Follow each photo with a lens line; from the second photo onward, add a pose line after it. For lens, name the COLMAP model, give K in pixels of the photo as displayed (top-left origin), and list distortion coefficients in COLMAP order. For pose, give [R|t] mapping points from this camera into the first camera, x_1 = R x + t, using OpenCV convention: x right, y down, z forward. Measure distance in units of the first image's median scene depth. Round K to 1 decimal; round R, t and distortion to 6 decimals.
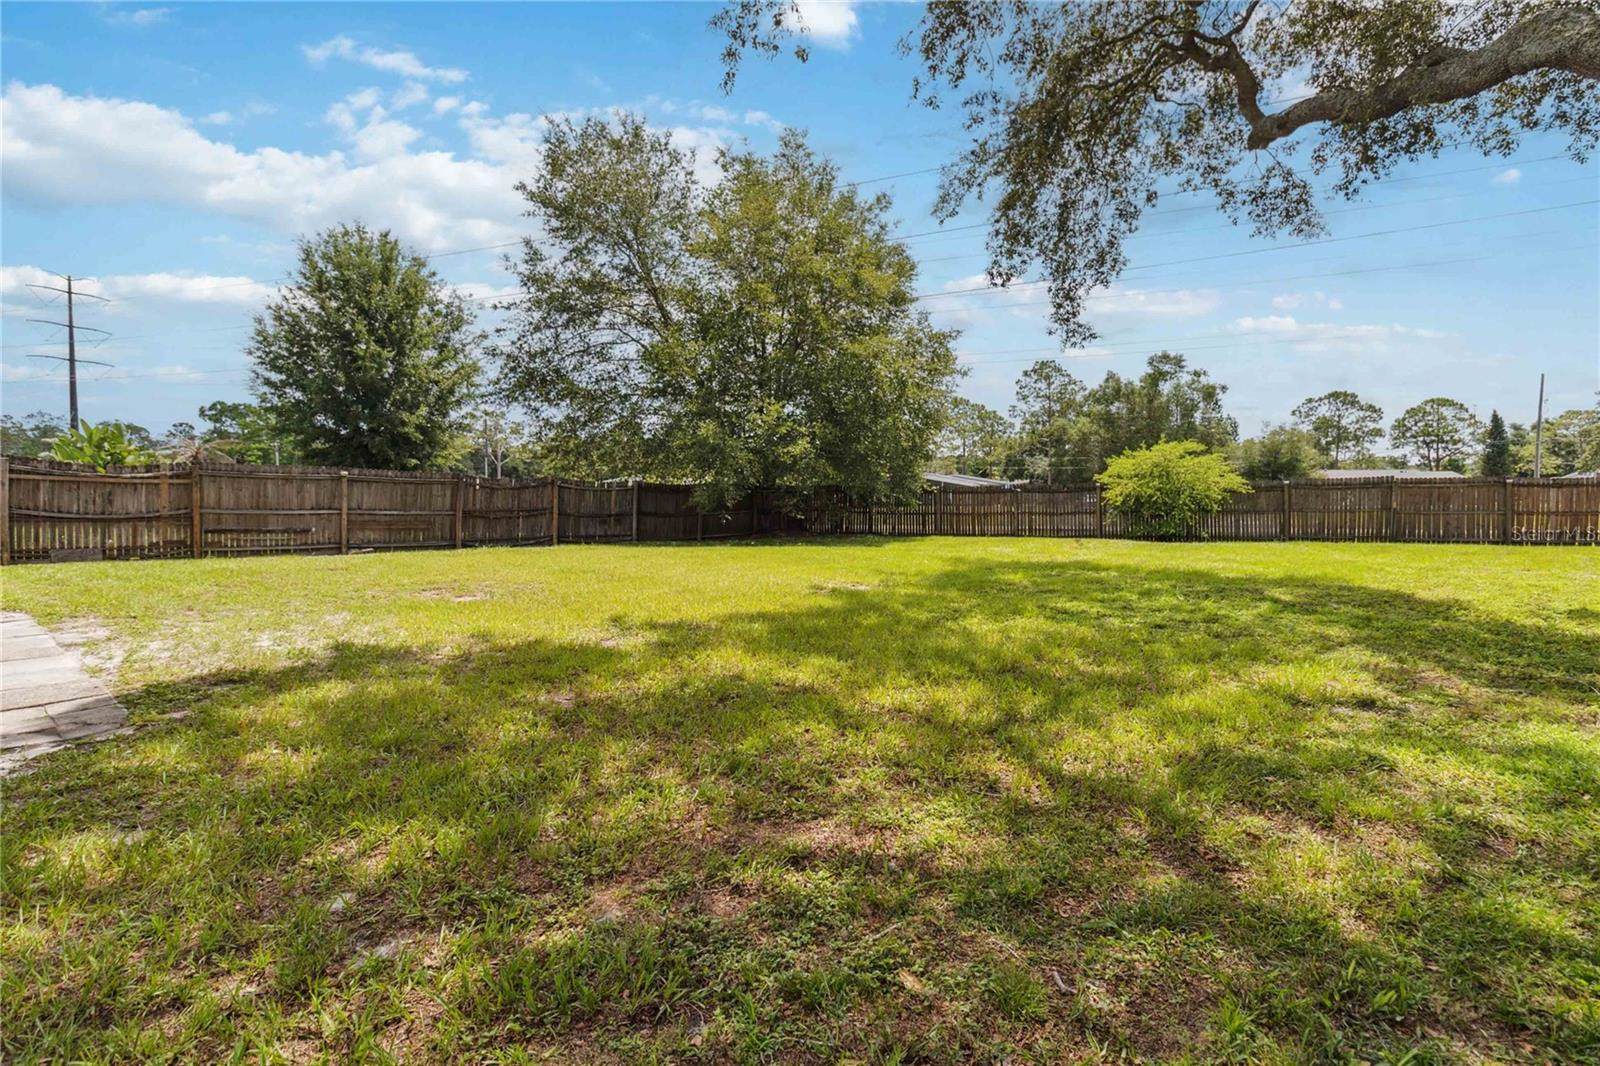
lens RADIAL K [[725.6, 0, 800.0], [0, 725.6, 533.0], [0, 0, 1]] dist [-0.000906, -0.000359]
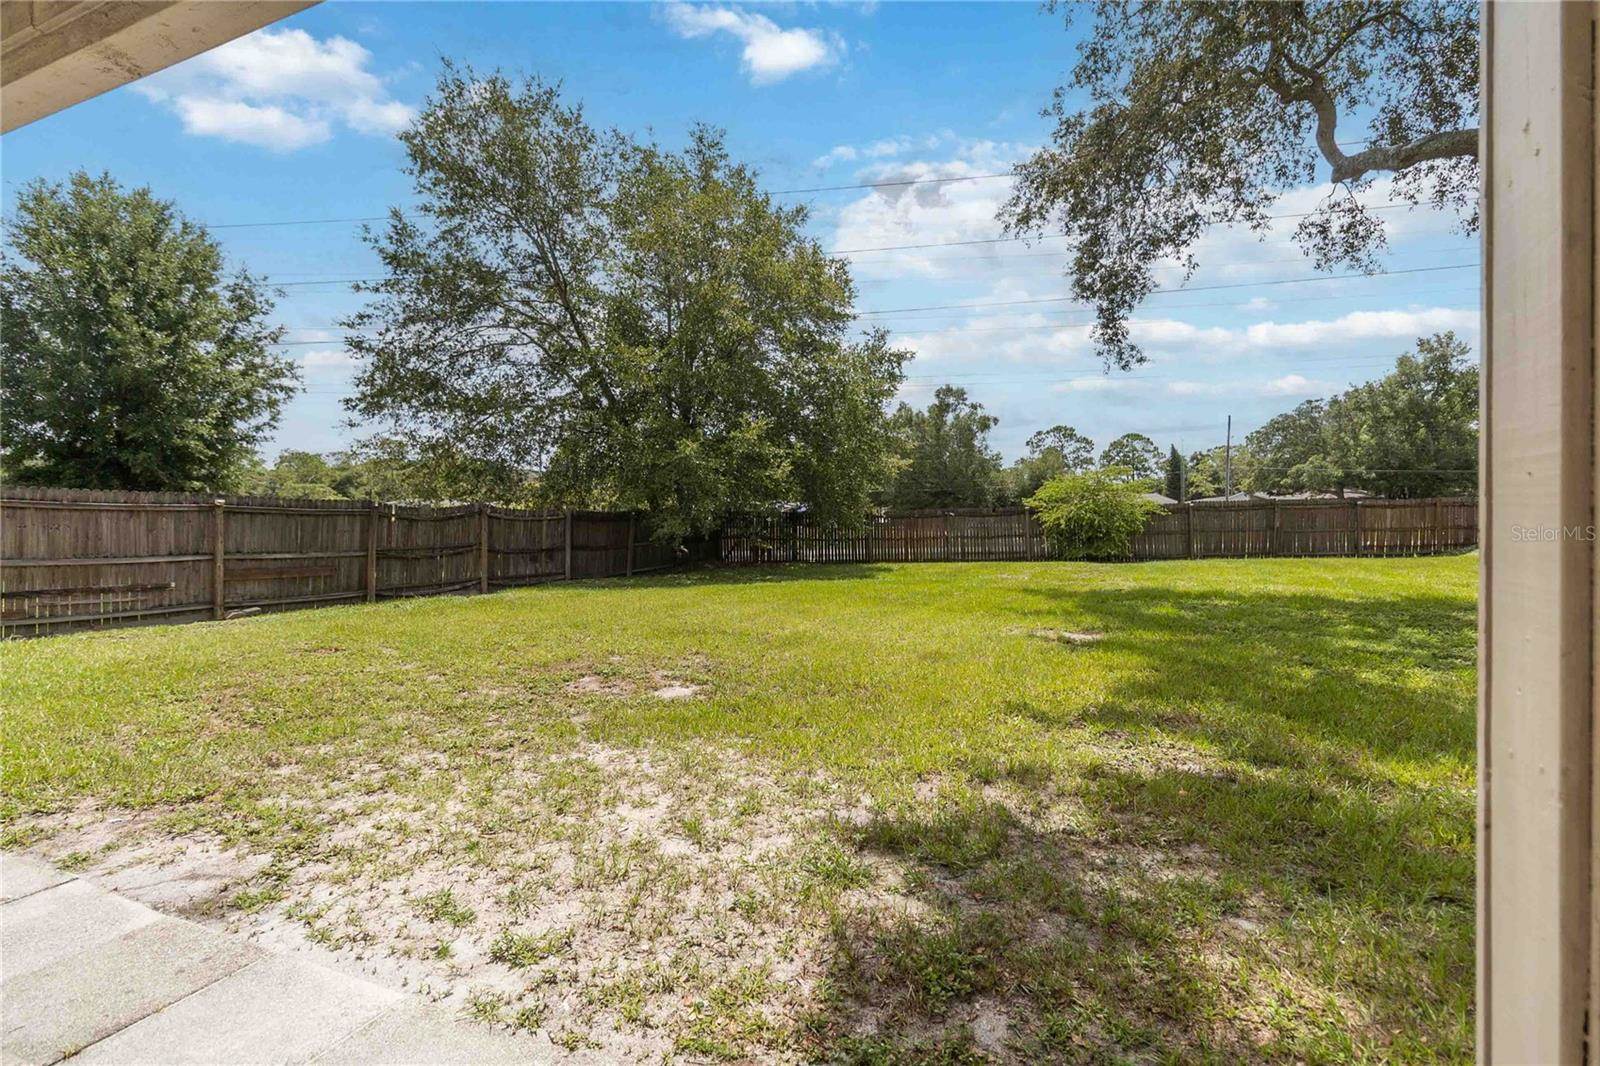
lens RADIAL K [[725.6, 0, 800.0], [0, 725.6, 533.0], [0, 0, 1]] dist [-0.000906, -0.000359]
pose [[0.957323, -0.017569, 0.288485, -0.180921], [0.026762, 0.999251, -0.027954, -0.010992], [-0.287778, 0.034481, 0.957076, 0.108774]]
